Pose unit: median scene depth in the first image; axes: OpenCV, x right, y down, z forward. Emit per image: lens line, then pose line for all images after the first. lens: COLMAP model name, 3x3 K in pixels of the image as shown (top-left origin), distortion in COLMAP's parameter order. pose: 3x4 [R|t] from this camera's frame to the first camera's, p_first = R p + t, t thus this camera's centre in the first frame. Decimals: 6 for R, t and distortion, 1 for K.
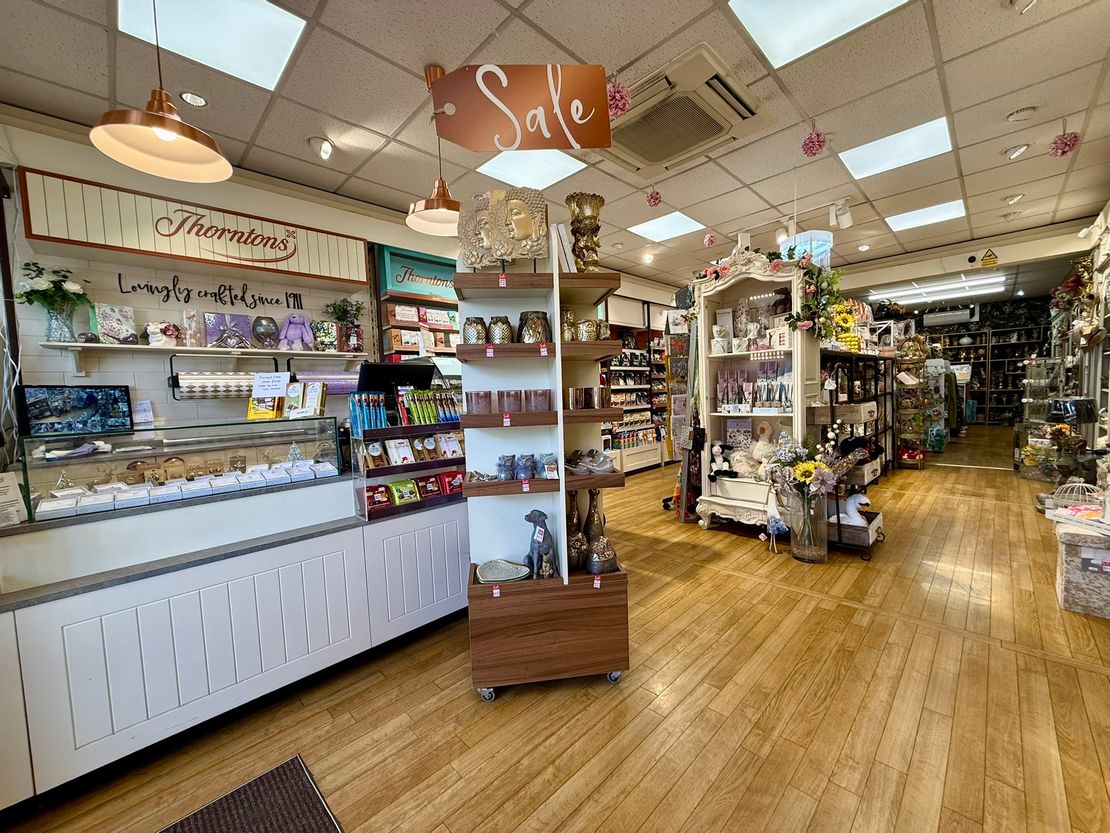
lens RADIAL K [[448.7, 0, 548.8], [0, 448.7, 420.5], [0, 0, 1]] dist [-0.000091, 0.000060]
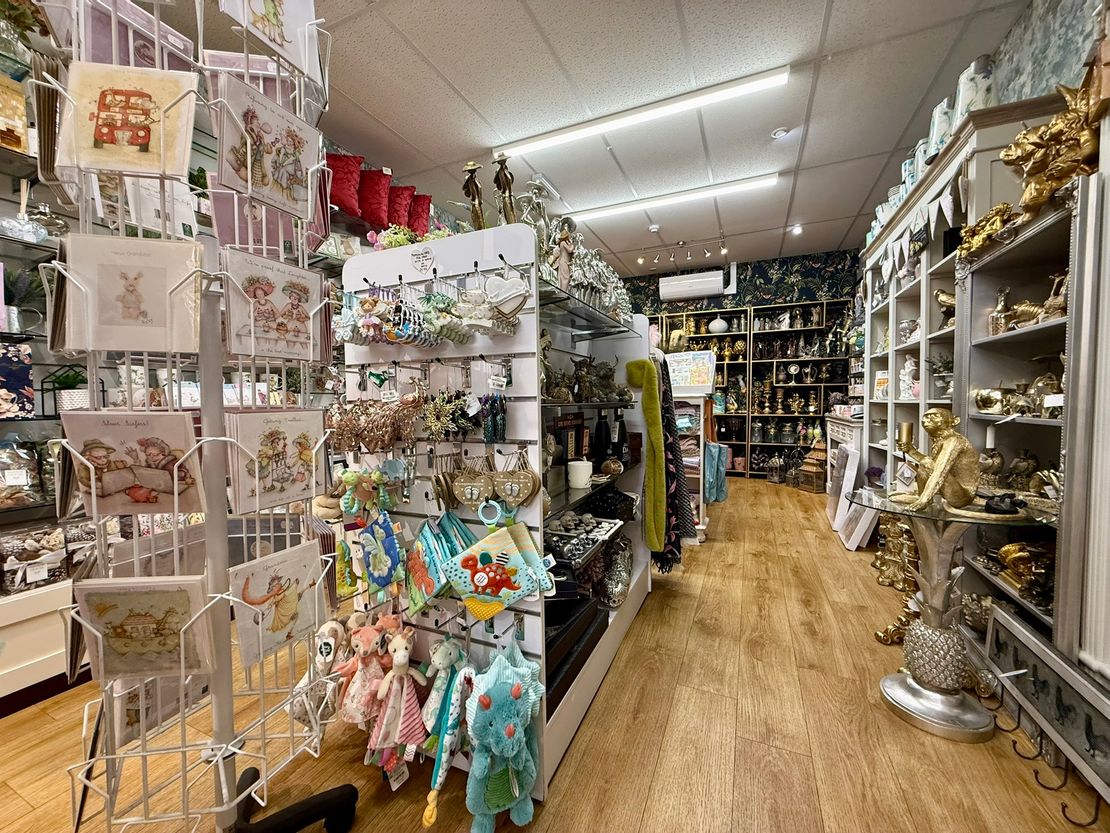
lens RADIAL K [[448.7, 0, 558.4], [0, 448.7, 421.7], [0, 0, 1]] dist [-0.000091, 0.000060]
pose [[0.931797, 0.011974, 0.362783, 0.563226], [-0.004486, 0.999759, -0.021475, -0.046116], [-0.362953, 0.018383, 0.931626, 0.574121]]
